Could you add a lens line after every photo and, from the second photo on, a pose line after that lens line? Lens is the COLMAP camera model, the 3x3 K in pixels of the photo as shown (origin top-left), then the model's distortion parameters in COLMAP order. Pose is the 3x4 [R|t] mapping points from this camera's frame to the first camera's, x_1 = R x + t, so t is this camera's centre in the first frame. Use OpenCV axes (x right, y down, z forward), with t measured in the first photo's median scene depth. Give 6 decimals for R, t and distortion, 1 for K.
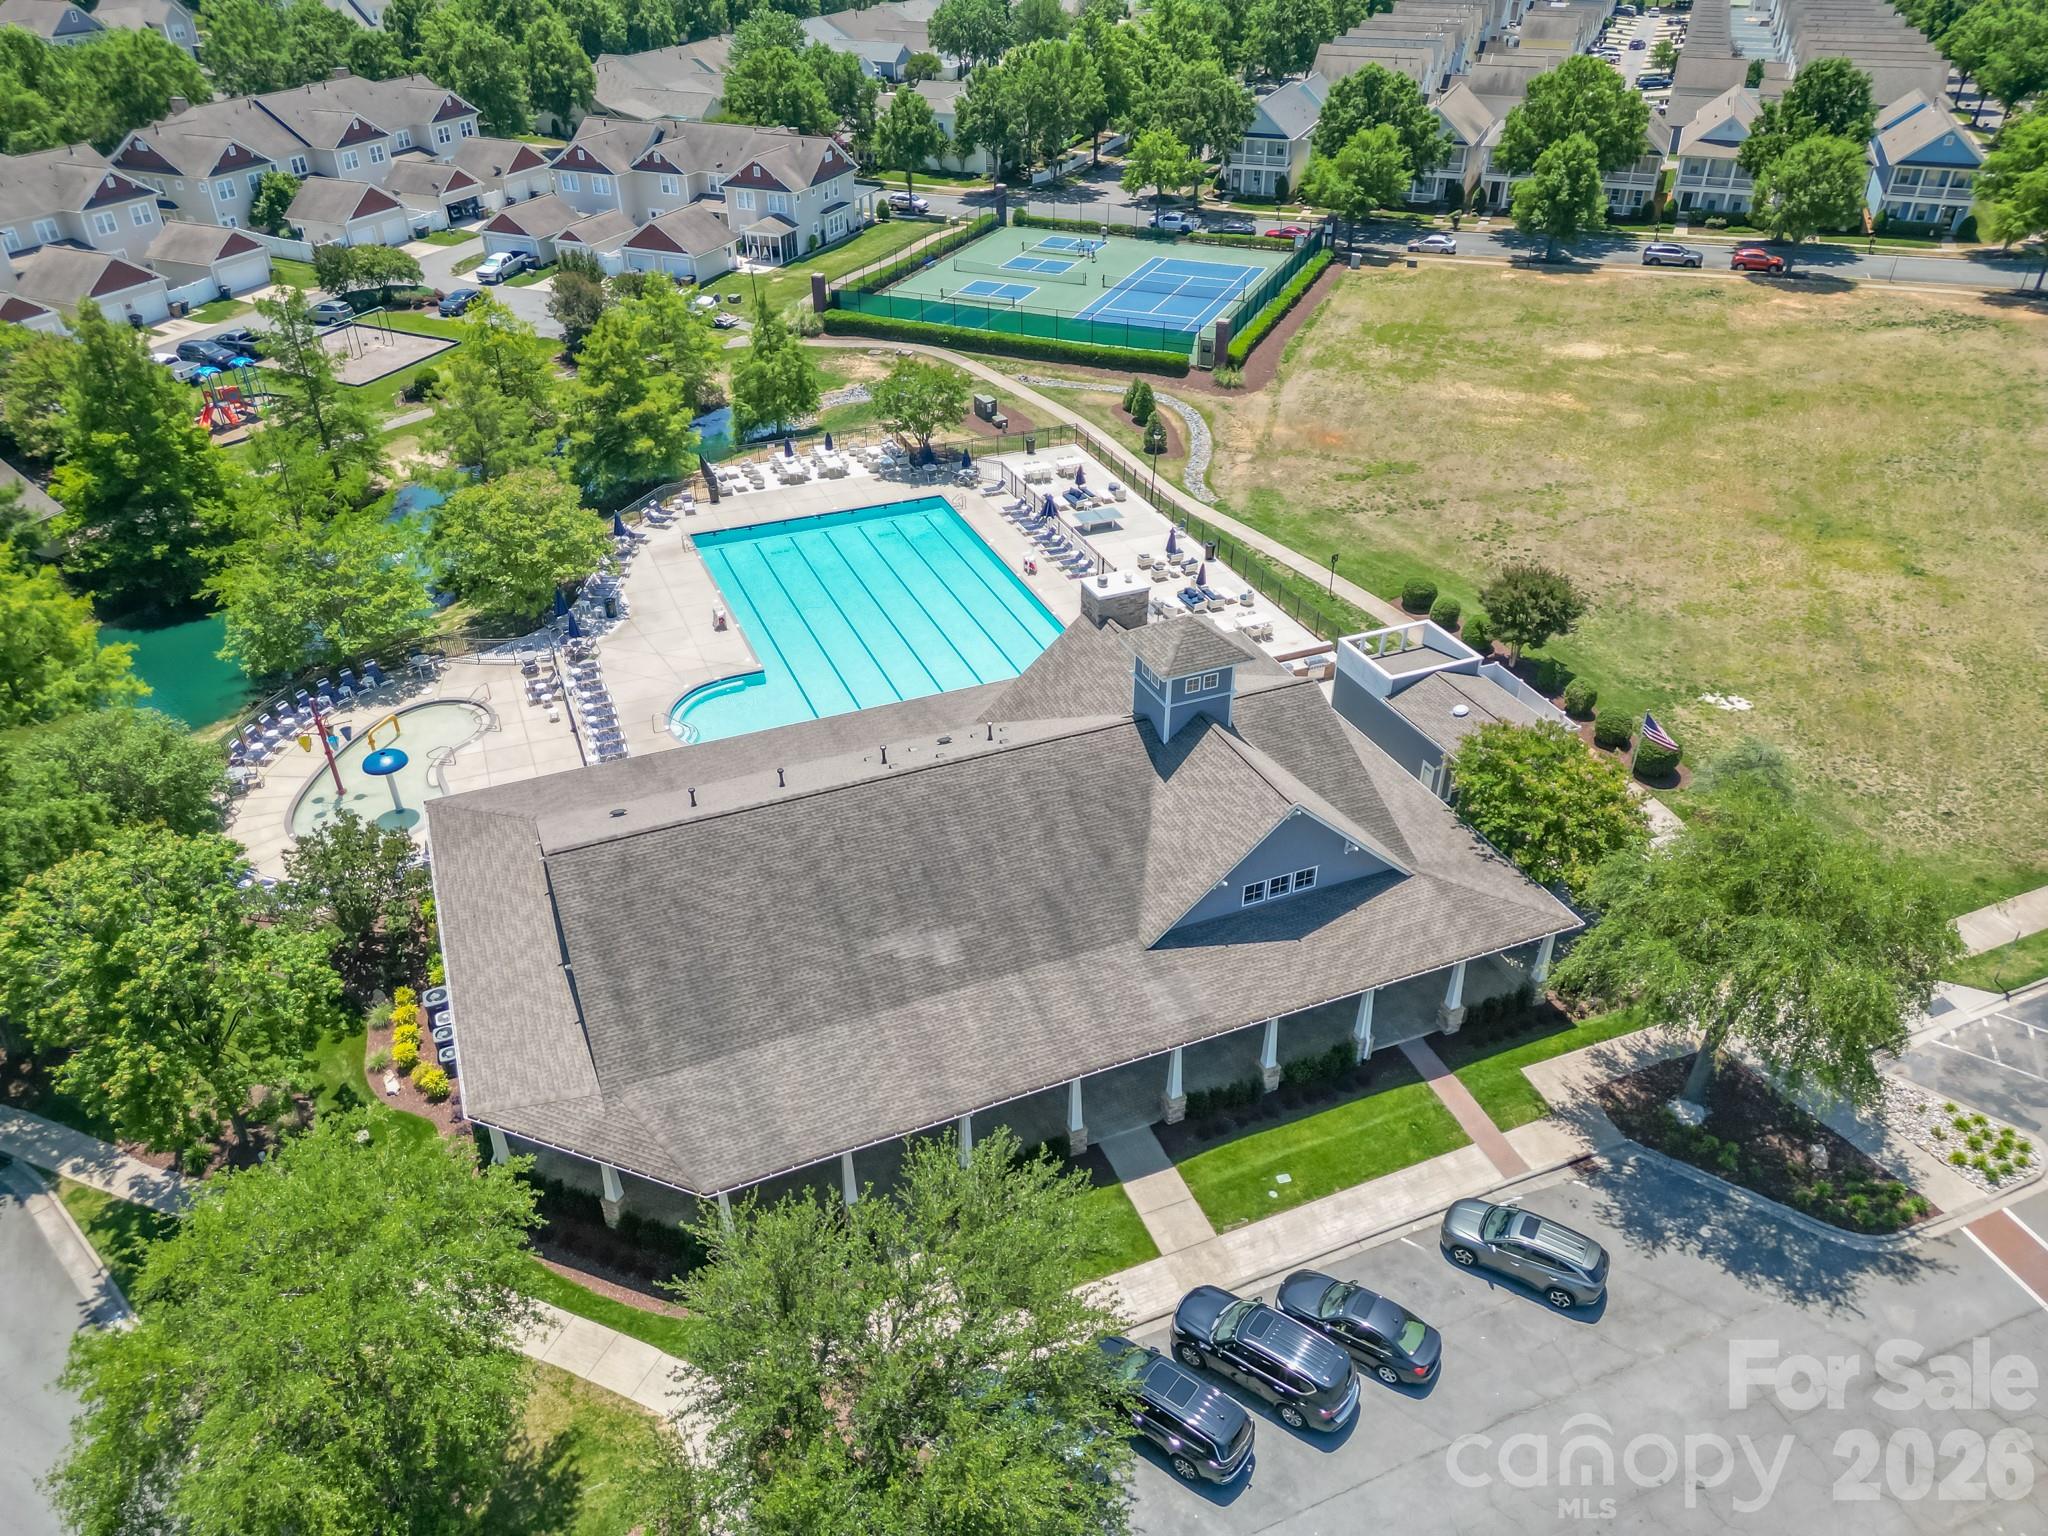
lens RADIAL K [[1445.9, 0, 1031.0], [0, 1445.9, 749.9], [0, 0, 1]] dist [0.041059, -0.019313]
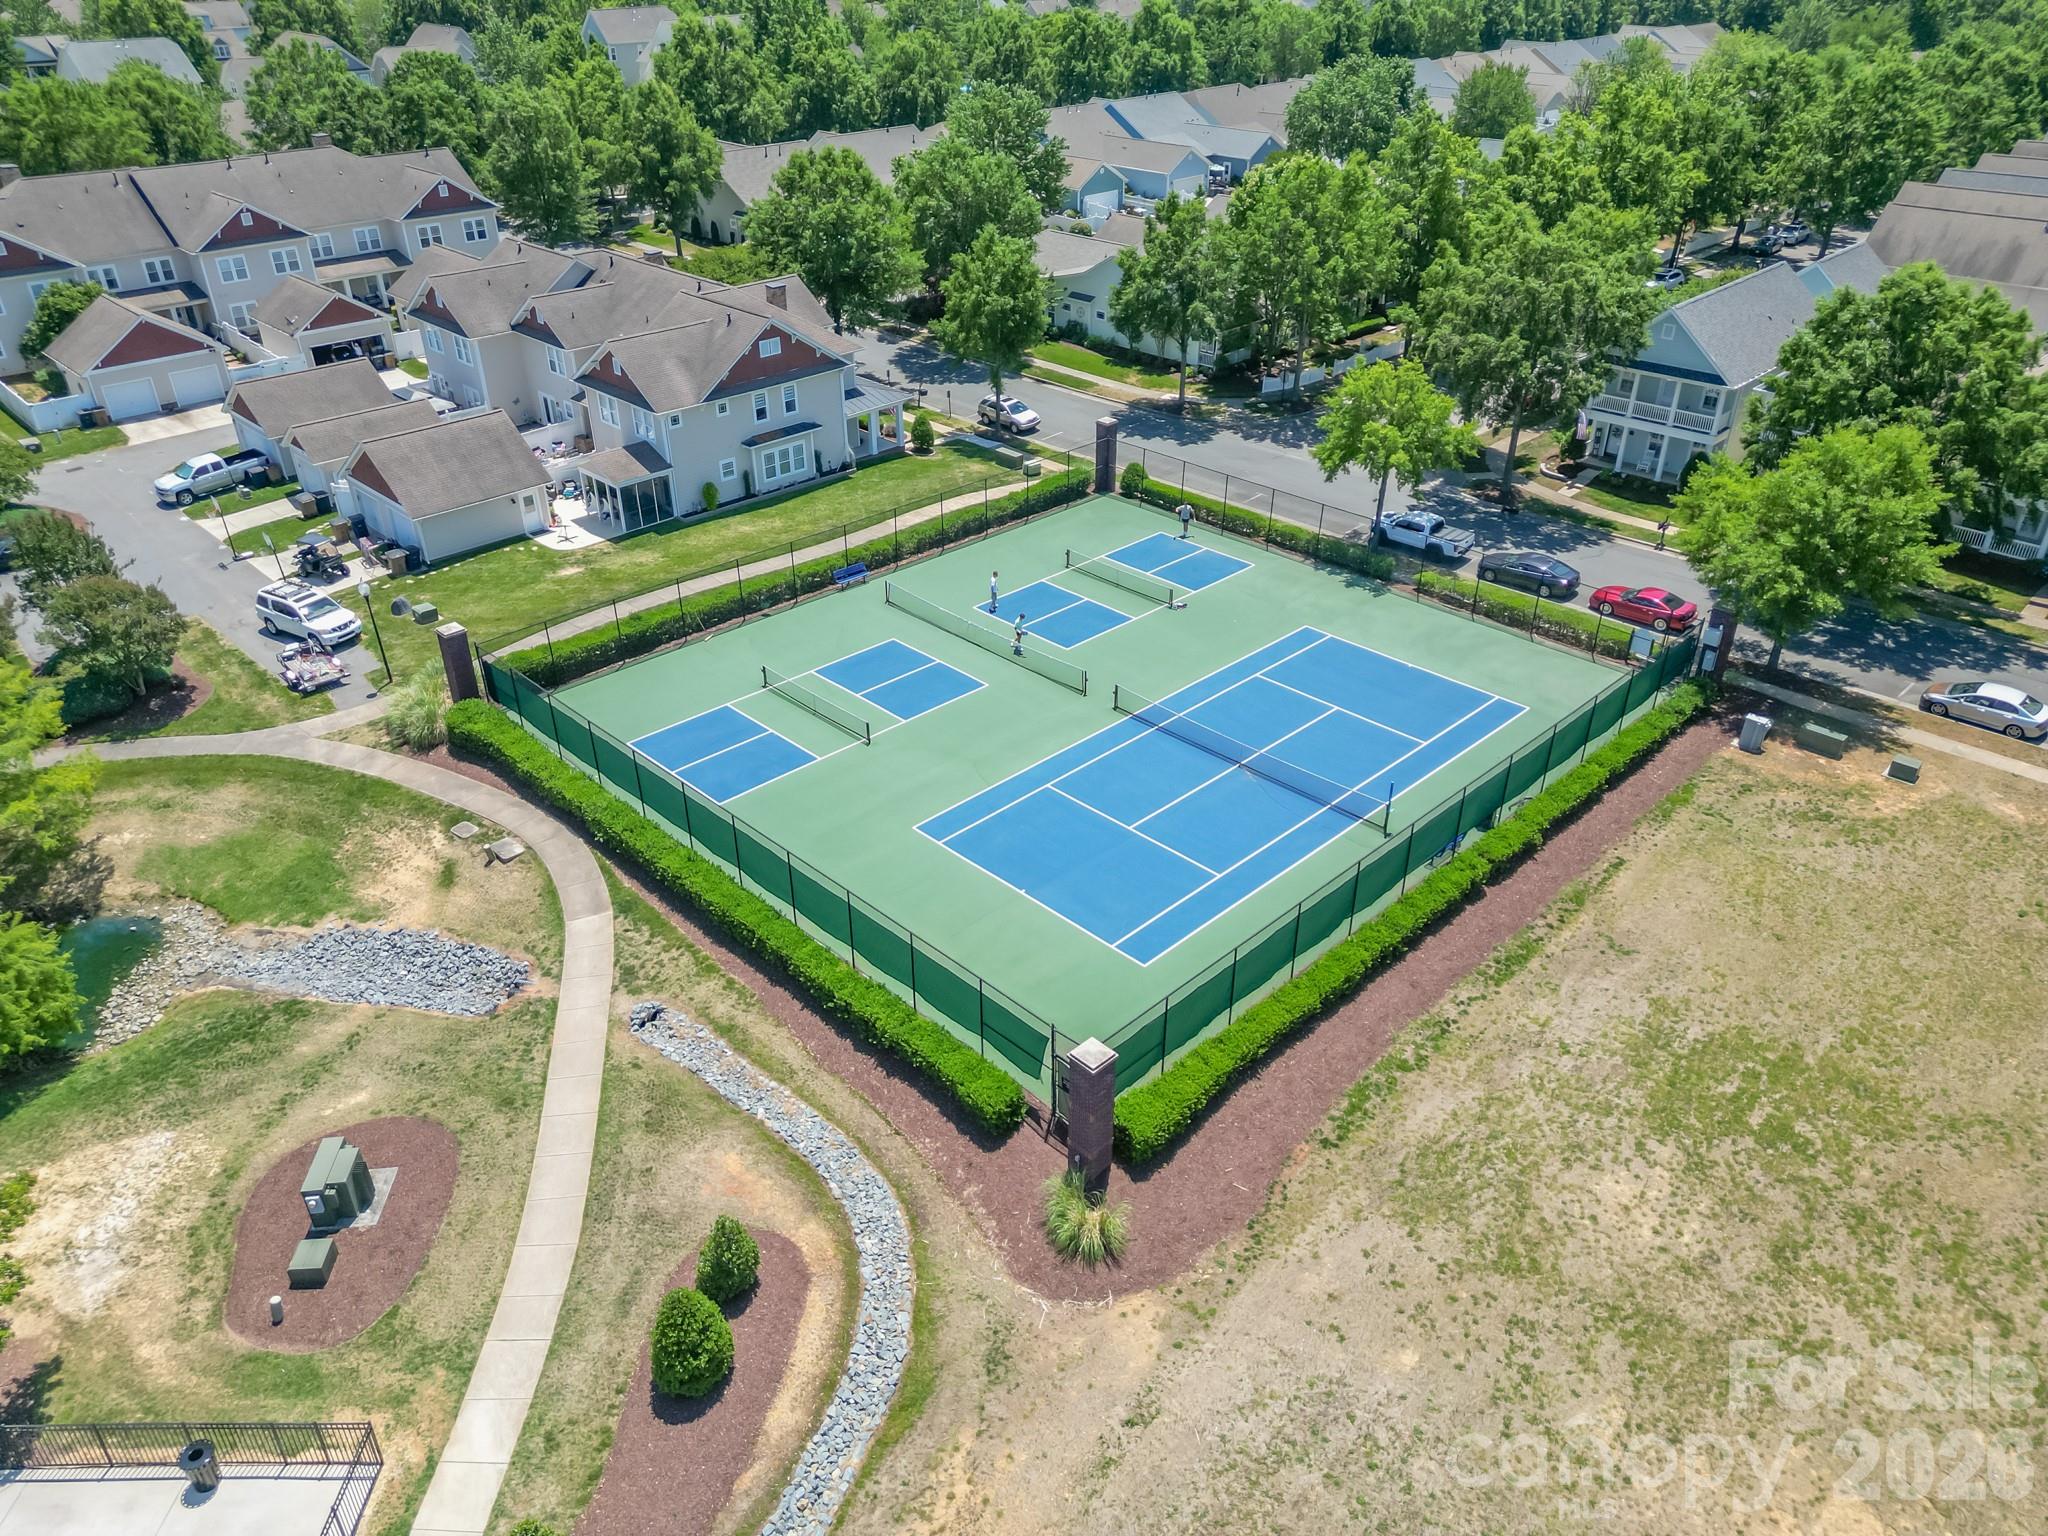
lens RADIAL K [[1445.9, 0, 1027.4], [0, 1445.9, 753.3], [0, 0, 1]] dist [0.041059, -0.019313]
pose [[0.920778, 0.200942, -0.334351, 0.173060], [-0.211497, 0.977366, 0.004939, -0.289470], [0.327775, 0.066166, 0.942436, 0.537955]]
